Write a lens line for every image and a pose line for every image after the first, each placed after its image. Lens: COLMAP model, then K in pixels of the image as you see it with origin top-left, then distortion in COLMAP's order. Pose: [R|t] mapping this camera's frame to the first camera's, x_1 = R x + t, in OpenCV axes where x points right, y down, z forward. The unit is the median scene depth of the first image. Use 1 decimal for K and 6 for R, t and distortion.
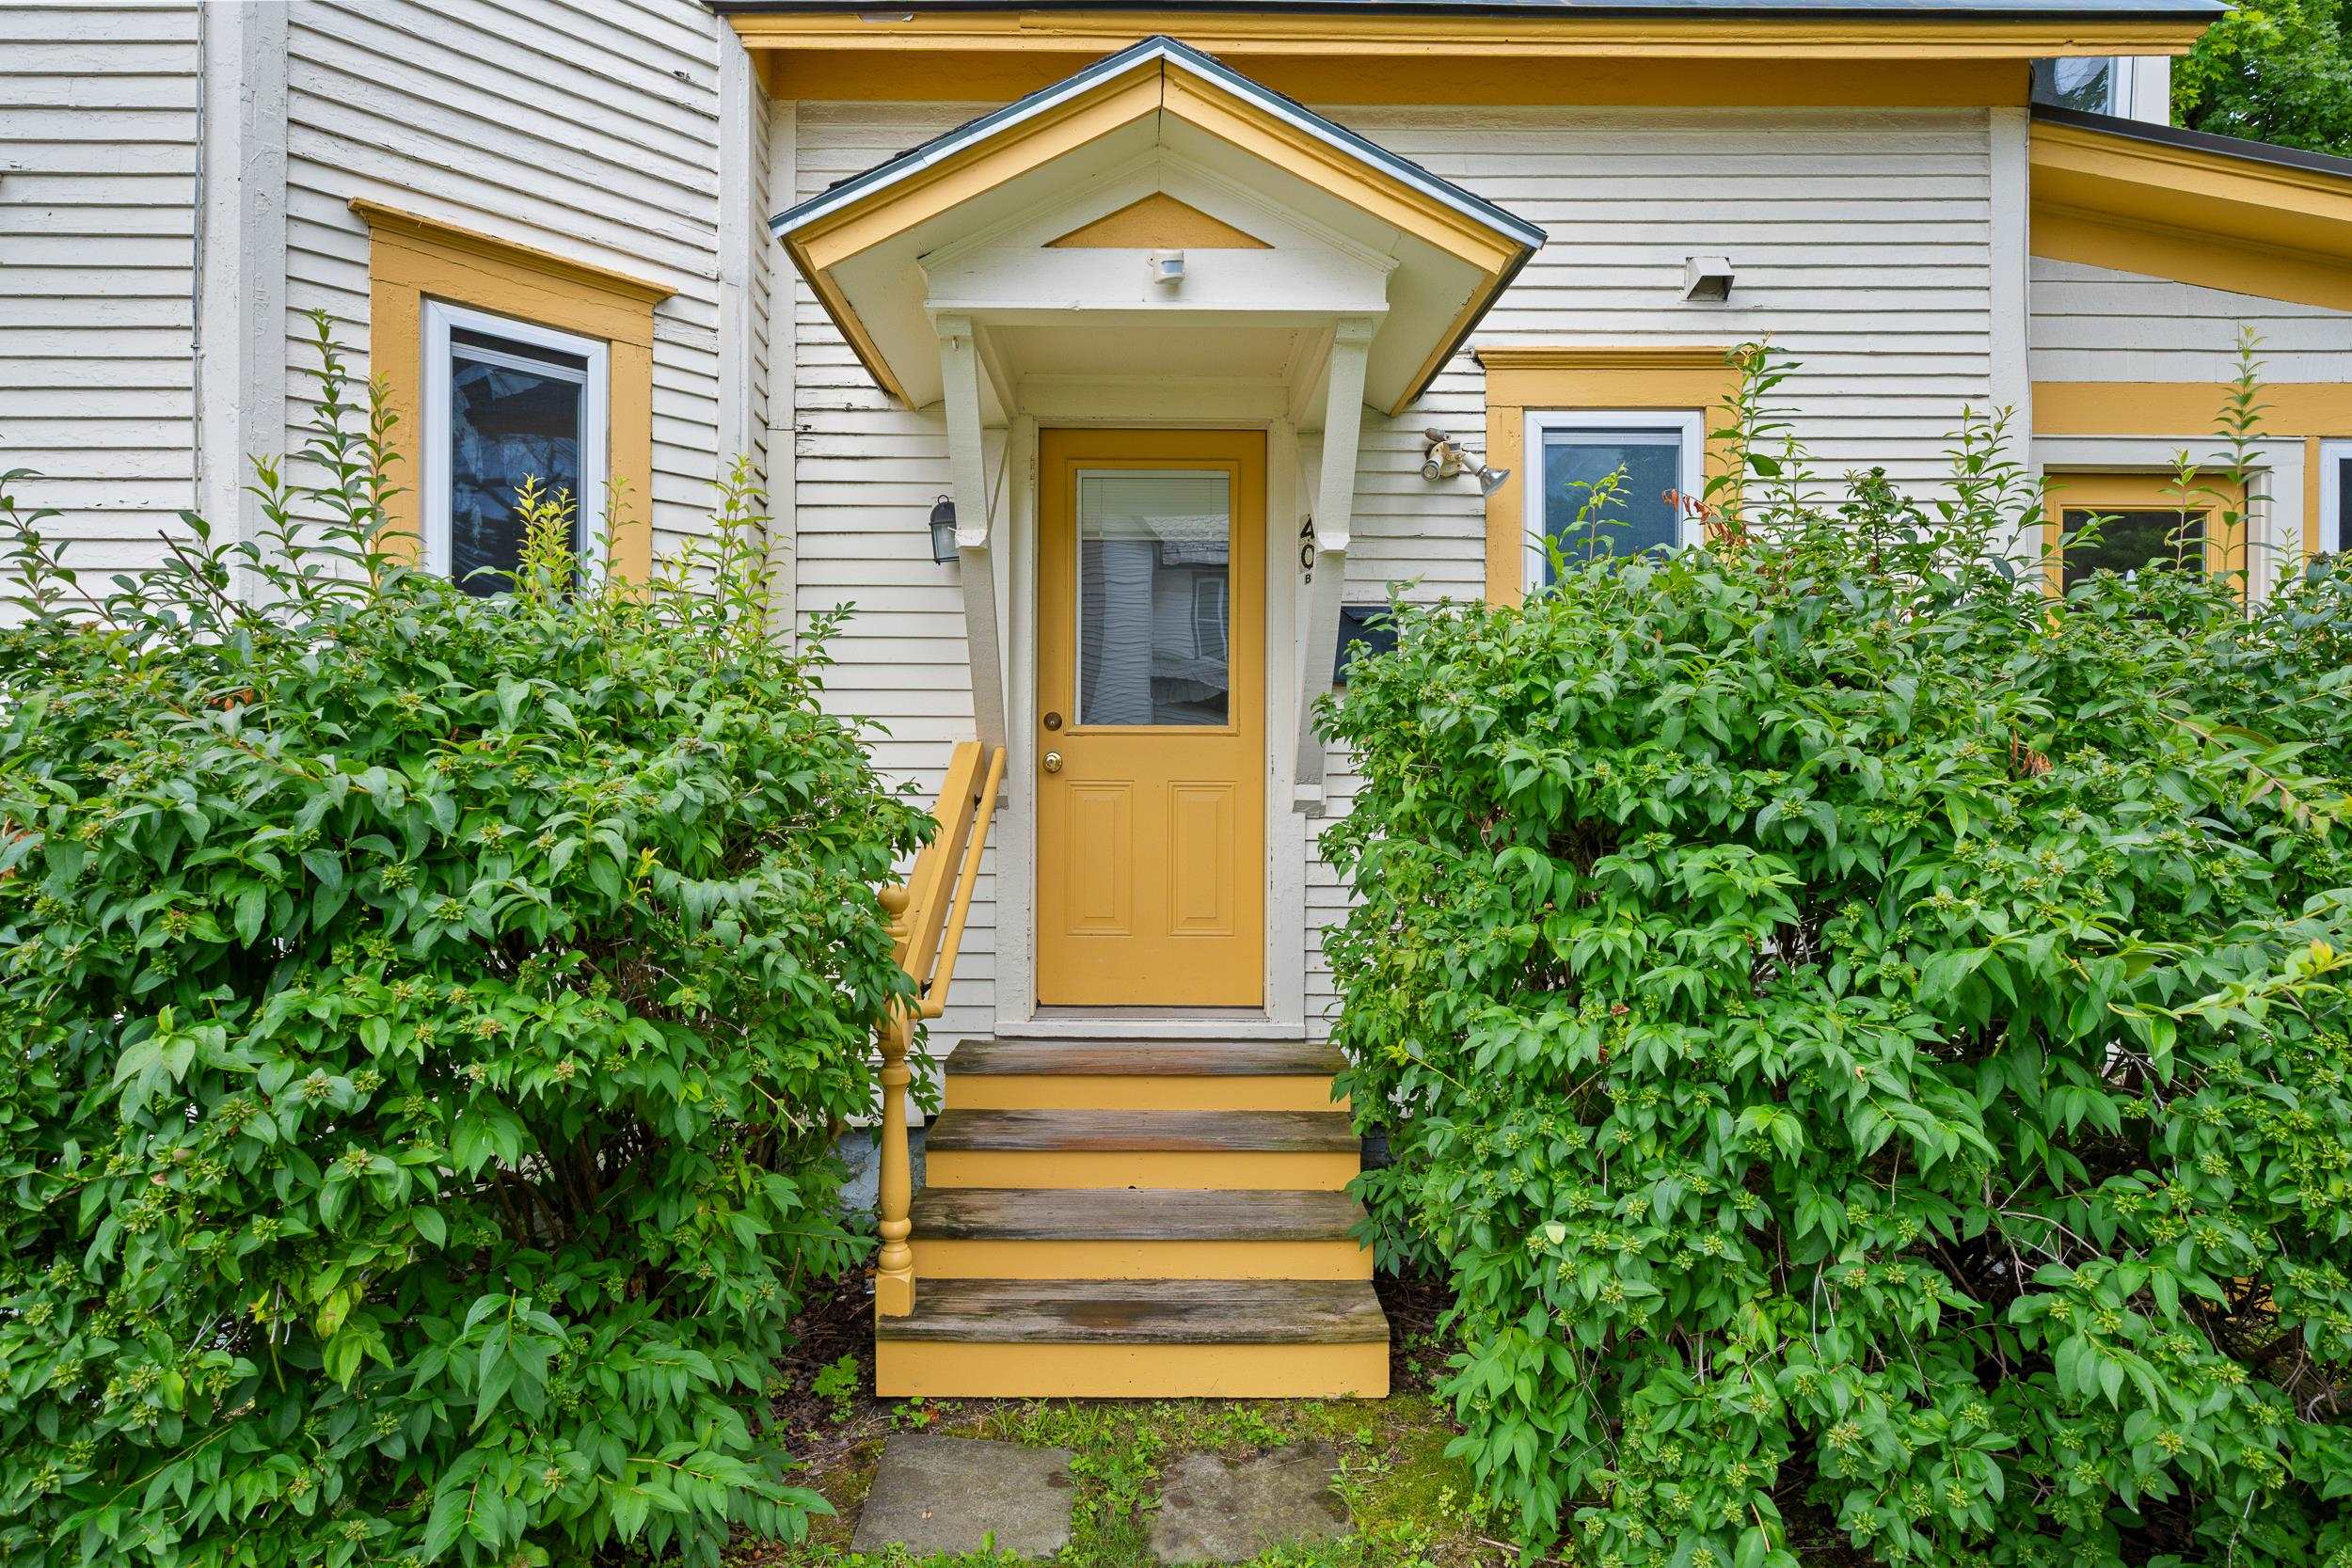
lens RADIAL K [[1399.5, 0, 1174.2], [0, 1399.5, 797.6], [0, 0, 1]] dist [-0.006746, -0.000184]
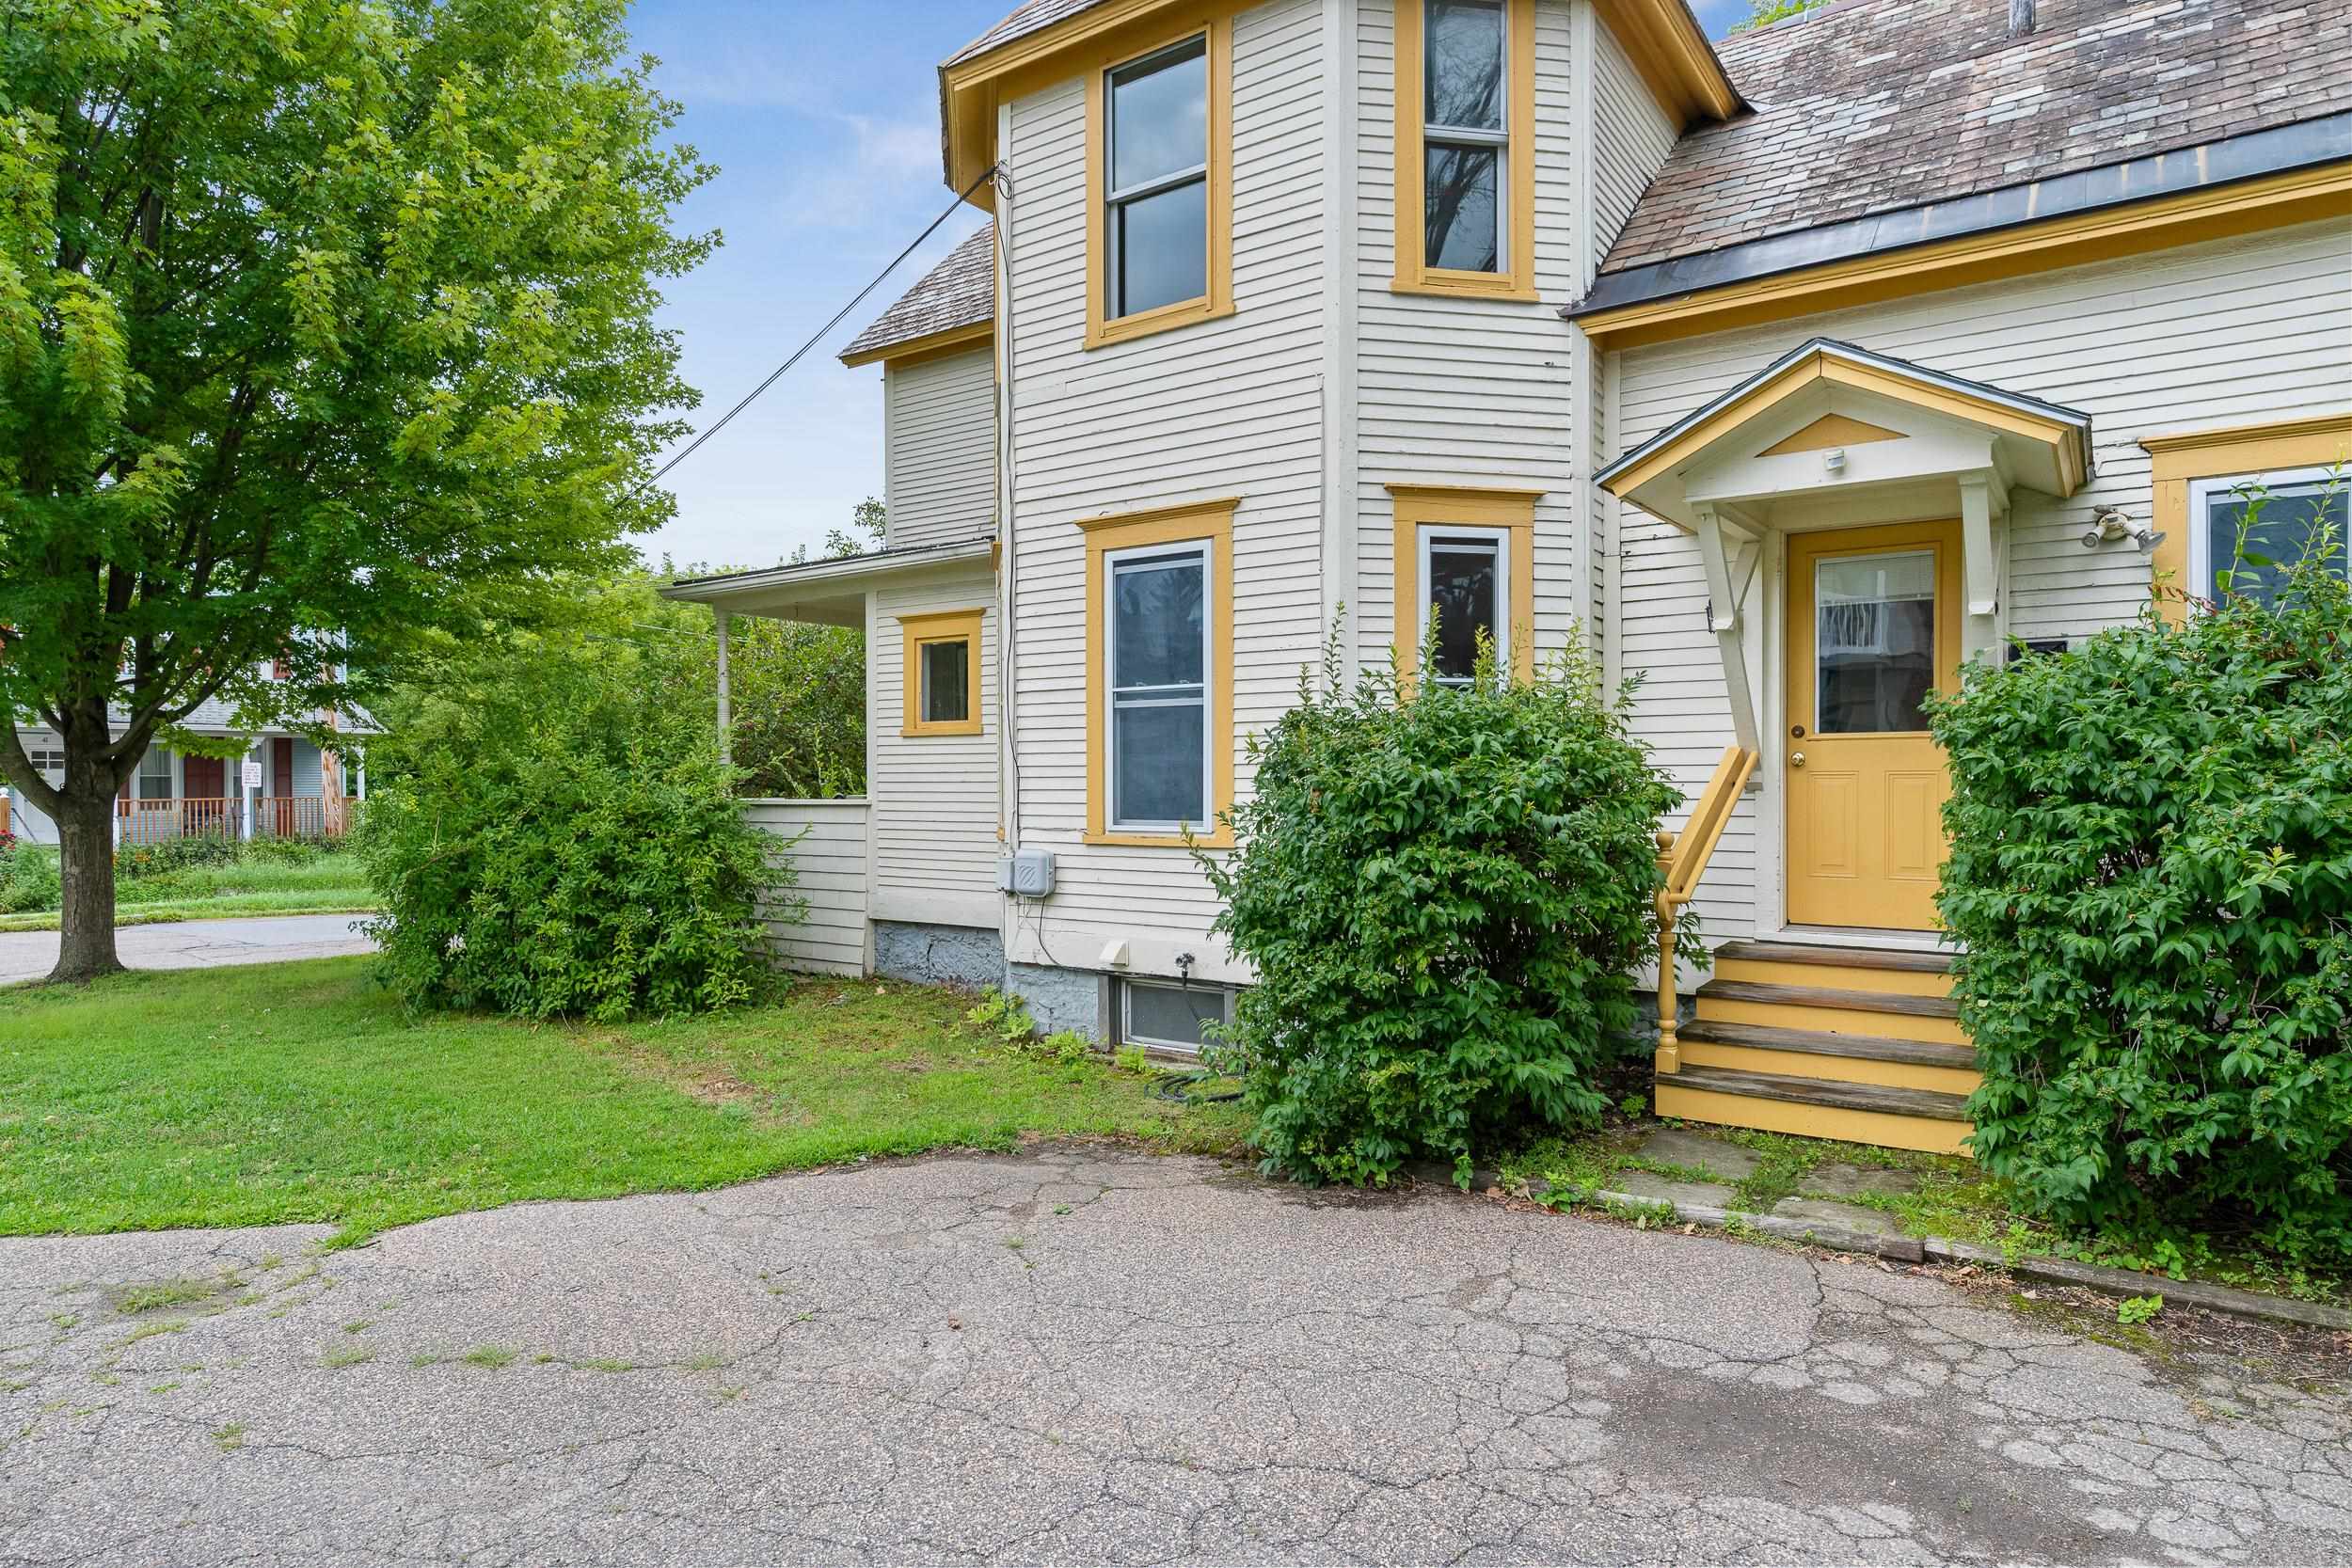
lens RADIAL K [[1357.6, 0, 1176.0], [0, 1357.6, 784.0], [0, 0, 1]] dist [-0.002722, 0.000038]
pose [[0.814195, -0.006110, -0.580559, 0.441597], [0.002057, 0.999969, -0.007639, 0.020436], [0.580587, 0.005025, 0.814182, -1.149208]]
